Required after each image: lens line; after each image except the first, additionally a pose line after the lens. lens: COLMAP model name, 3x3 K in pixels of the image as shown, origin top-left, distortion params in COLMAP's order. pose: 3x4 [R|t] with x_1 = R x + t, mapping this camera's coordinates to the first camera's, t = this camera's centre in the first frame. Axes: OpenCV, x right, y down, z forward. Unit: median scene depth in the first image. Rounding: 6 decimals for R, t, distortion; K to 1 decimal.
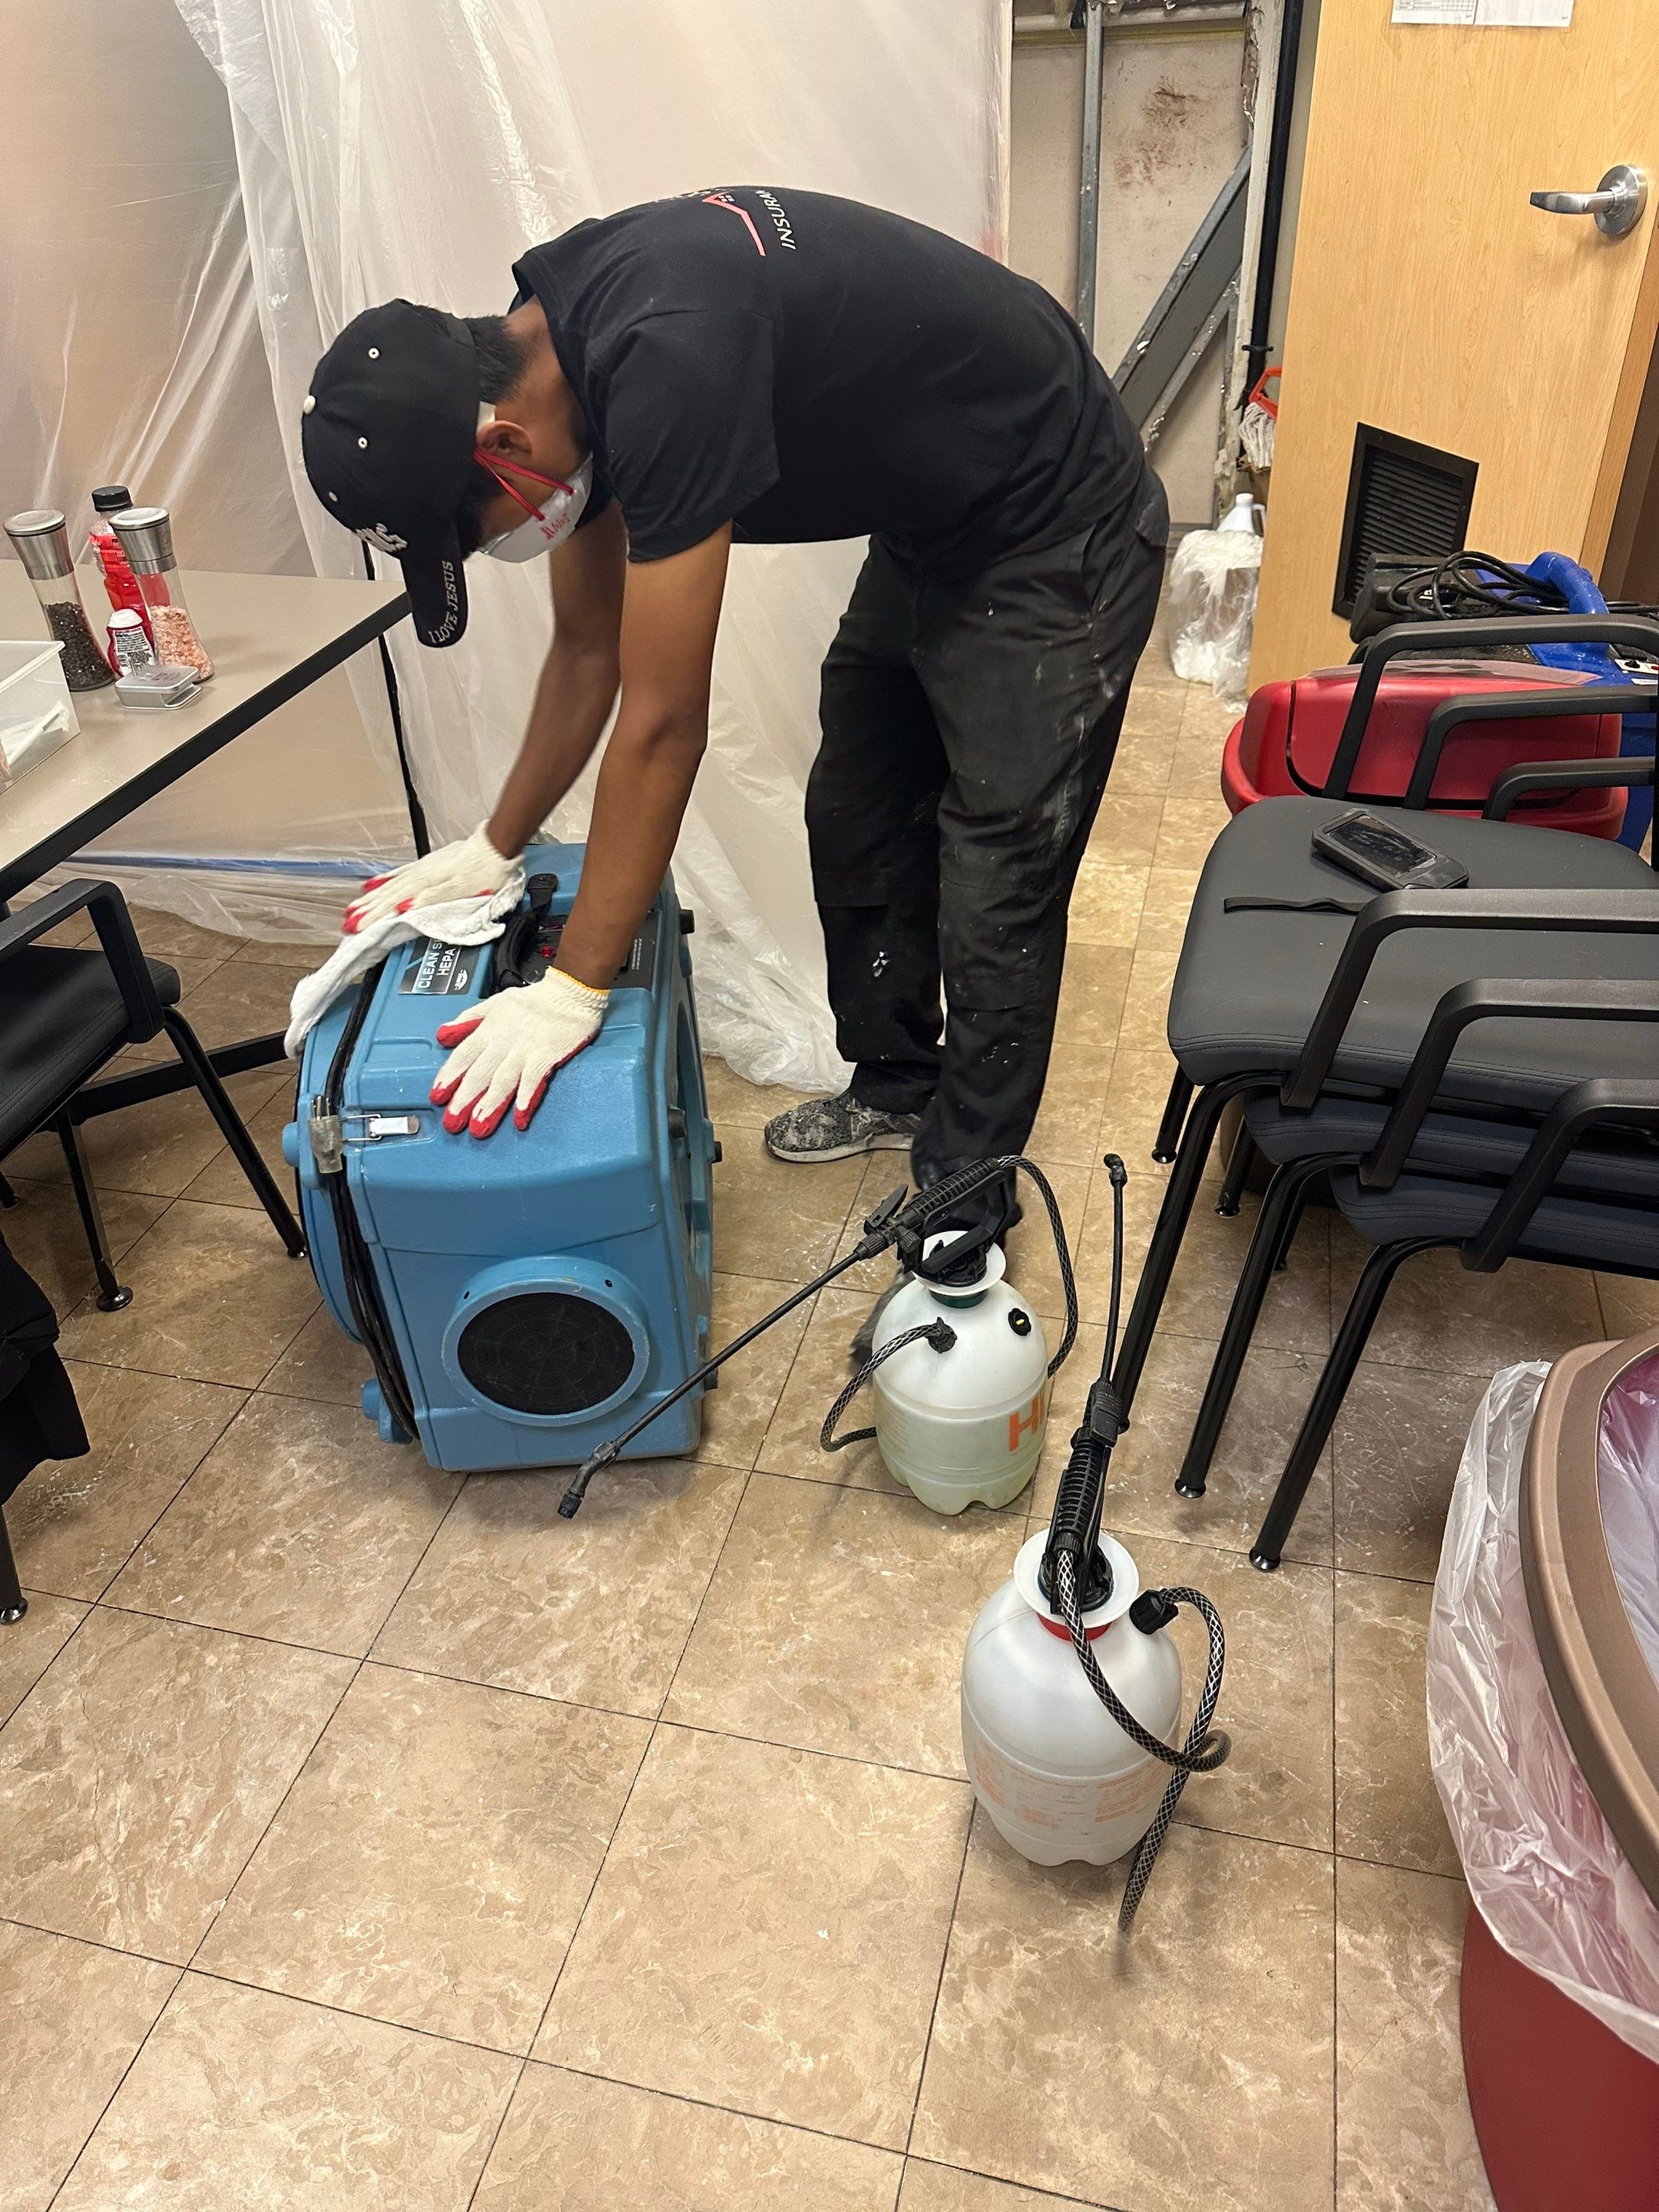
lens RADIAL K [[1614.5, 0, 828.8], [0, 1614.5, 1178.9], [0, 0, 1]] dist [0.000672, -0.024086]
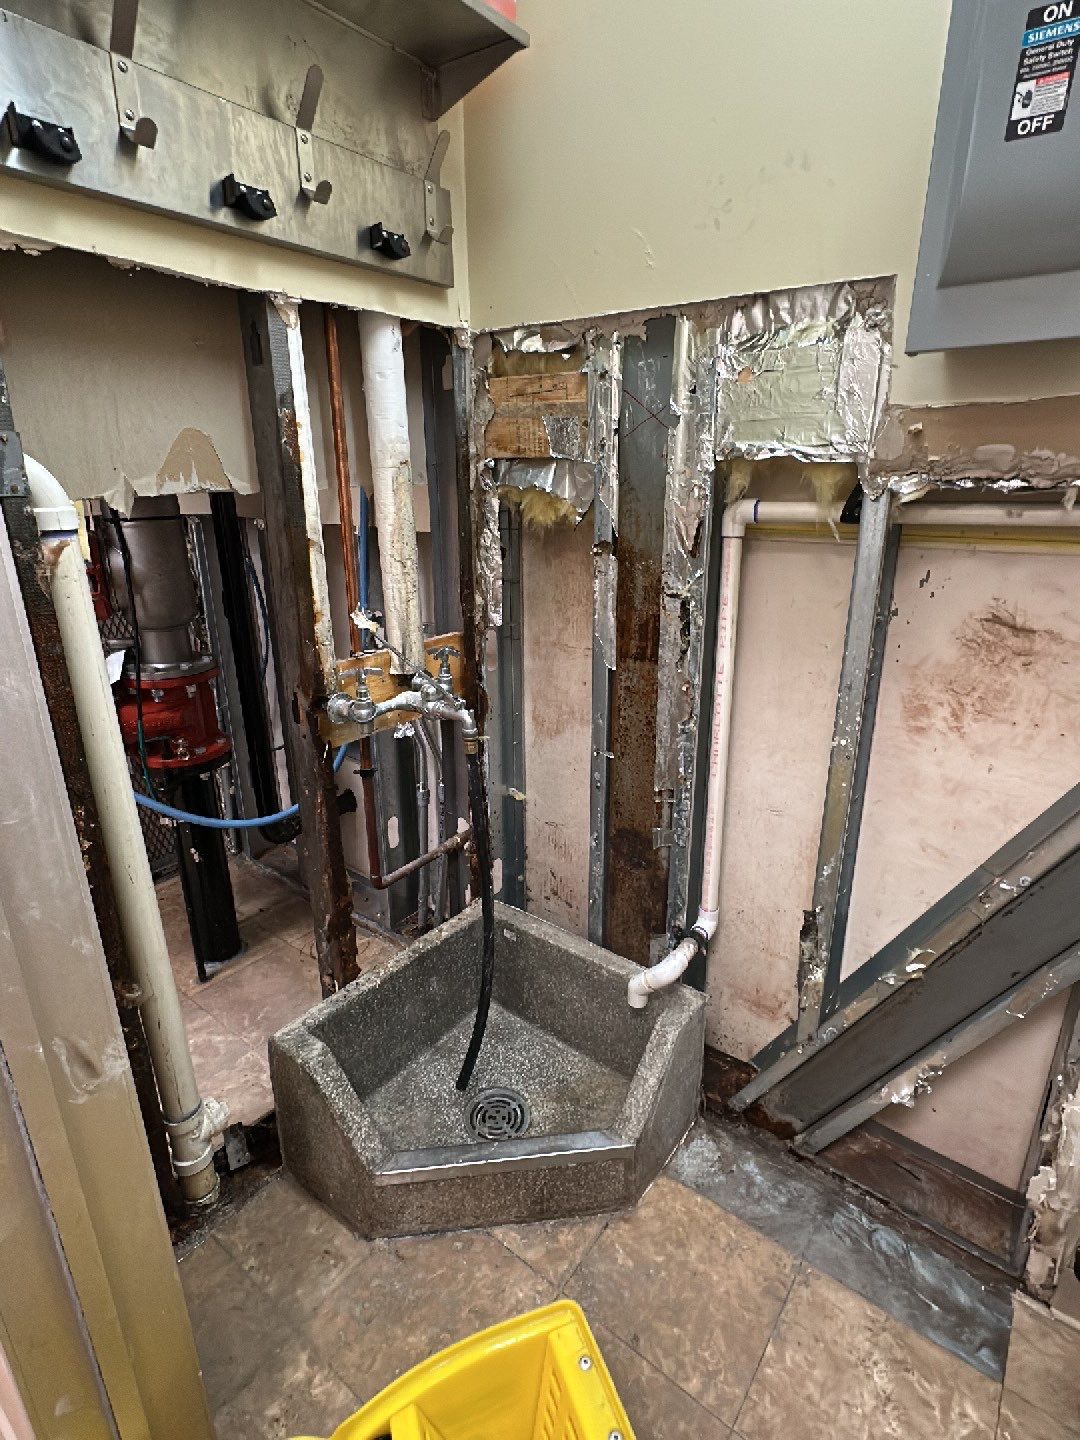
lens RADIAL K [[722.6, 0, 539.9], [0, 722.6, 703.4], [0, 0, 1]] dist [-0.003087, -0.000627]
pose [[0.921915, 0.159982, -0.352816, 0.168658], [-0.265530, 0.924109, -0.274804, -0.591211], [0.282077, 0.347029, 0.894429, 0.803388]]
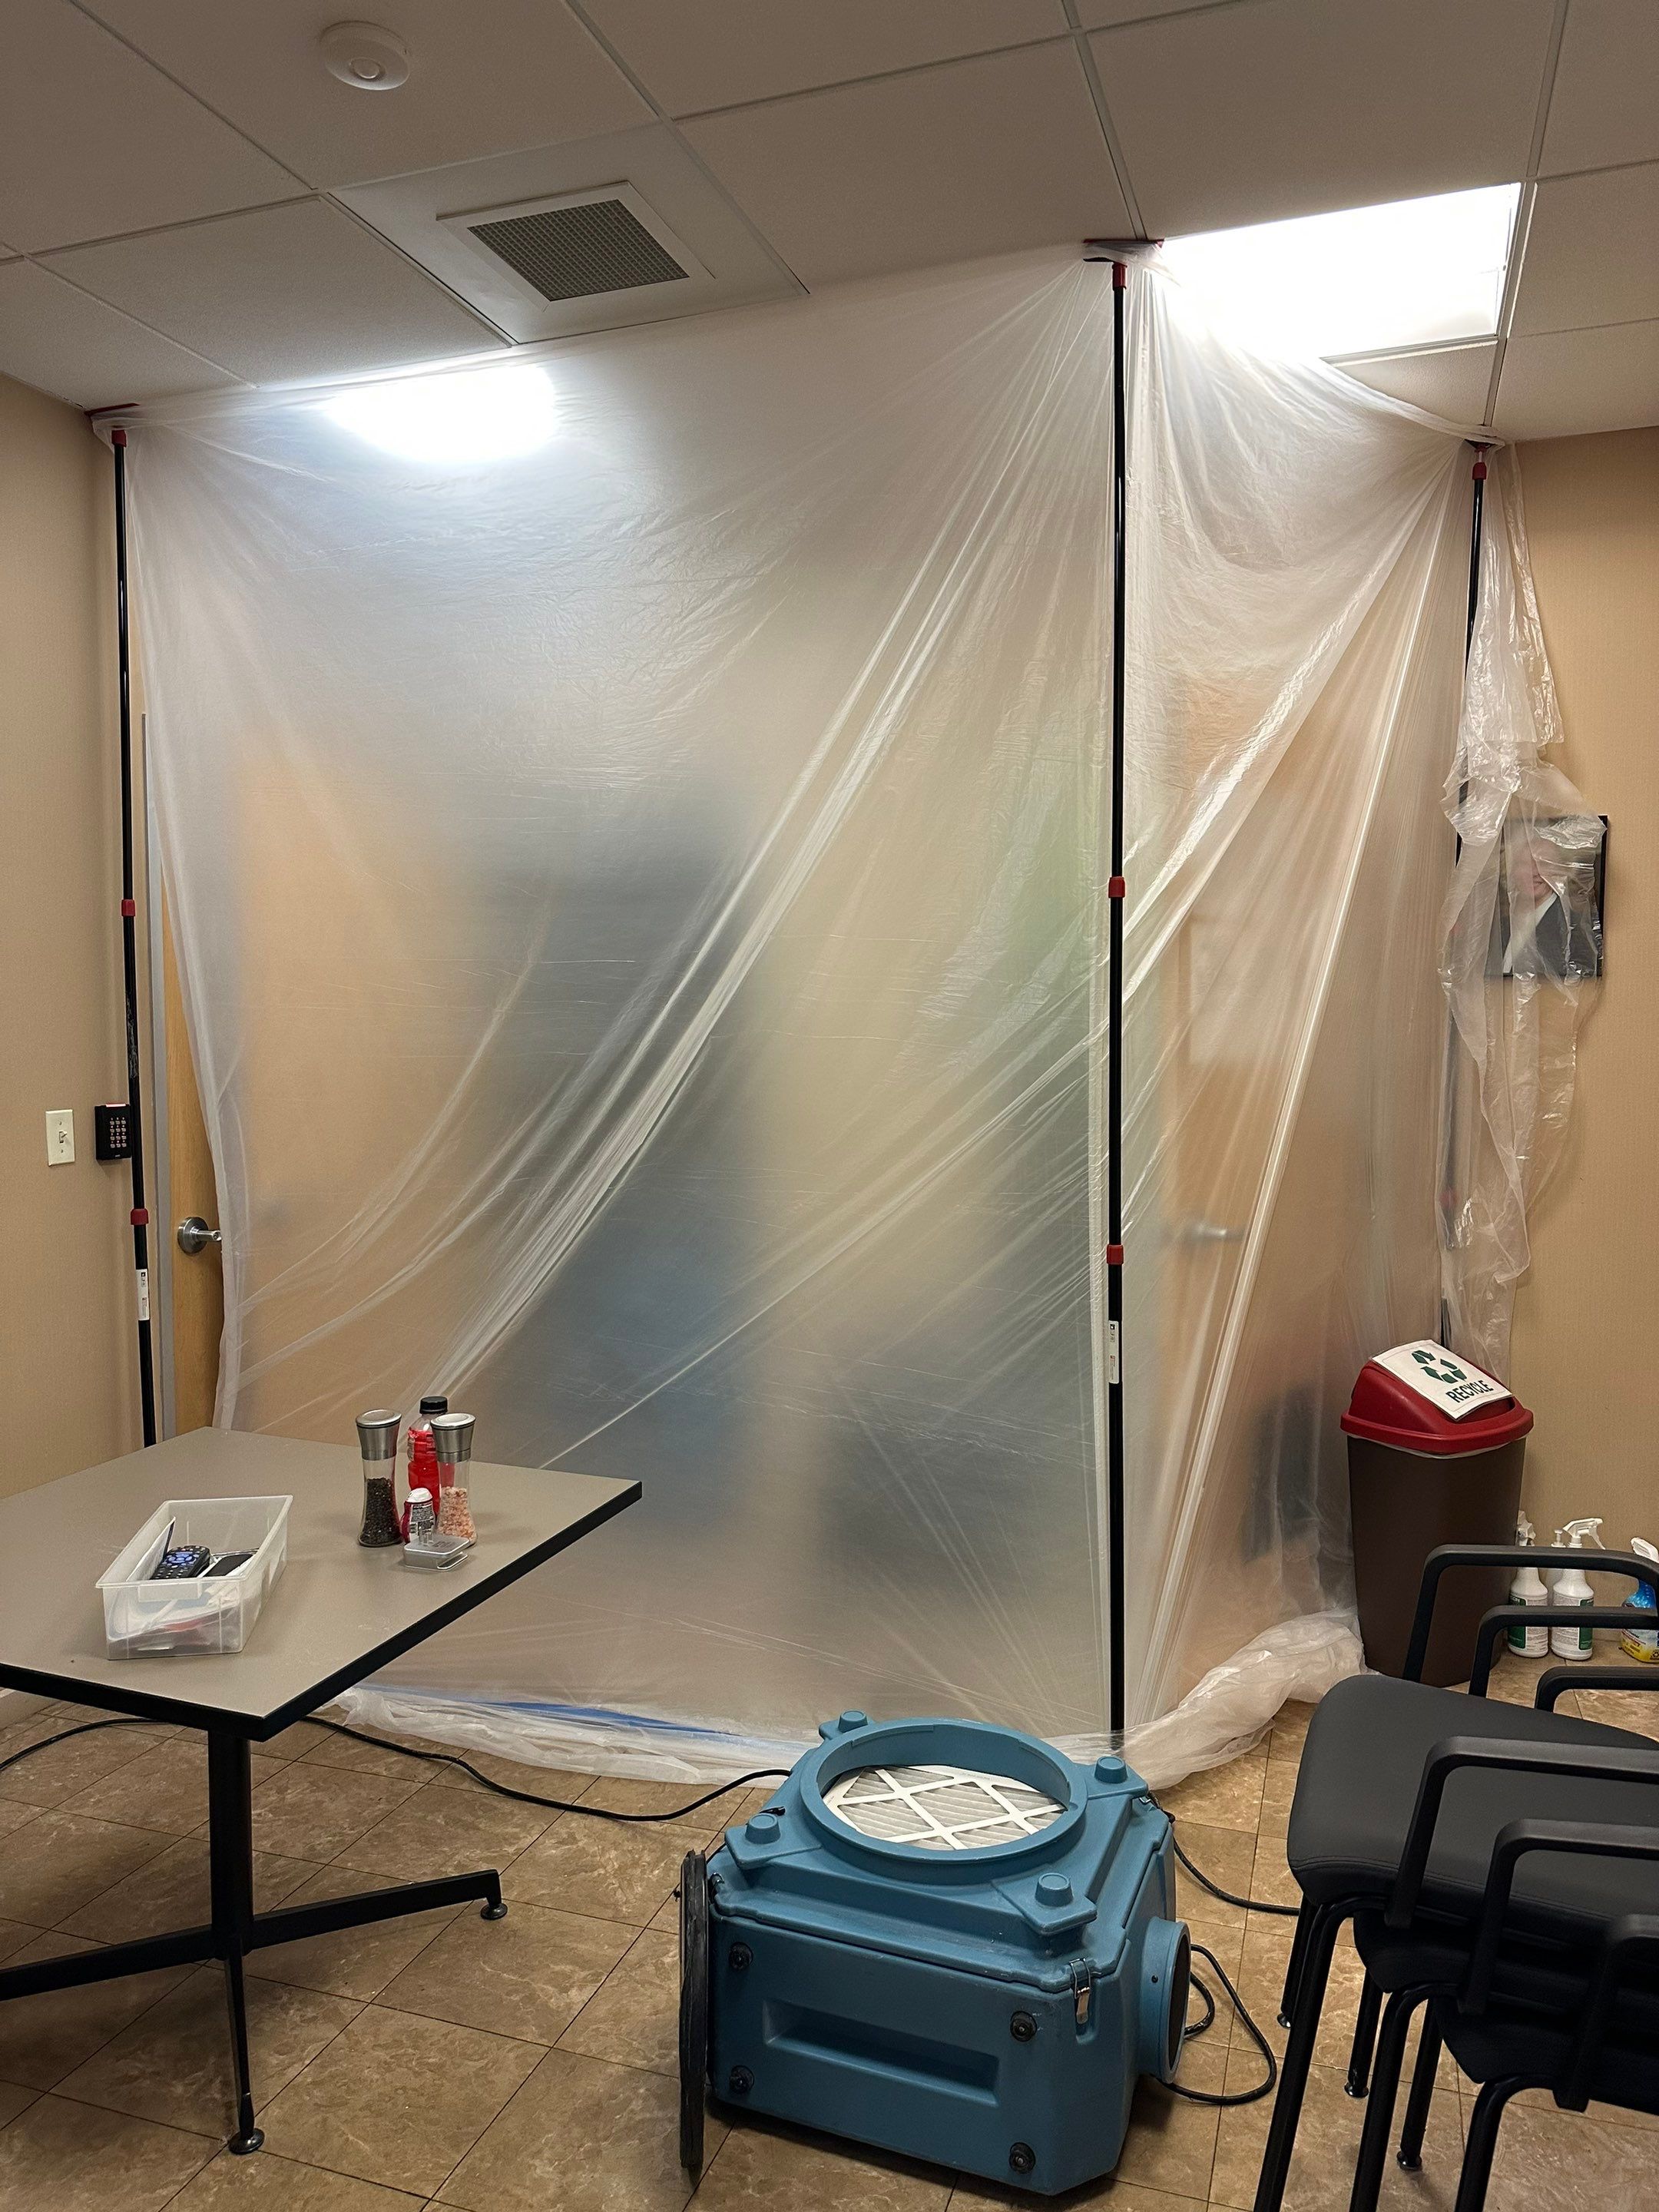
lens RADIAL K [[1614.5, 0, 828.8], [0, 1614.5, 1178.9], [0, 0, 1]] dist [0.000672, -0.024086]
pose [[0.995228, 0.058304, -0.078237, -0.040581], [-0.090898, 0.845481, -0.526212, 0.074954], [0.035468, 0.530813, 0.846746, -0.177881]]
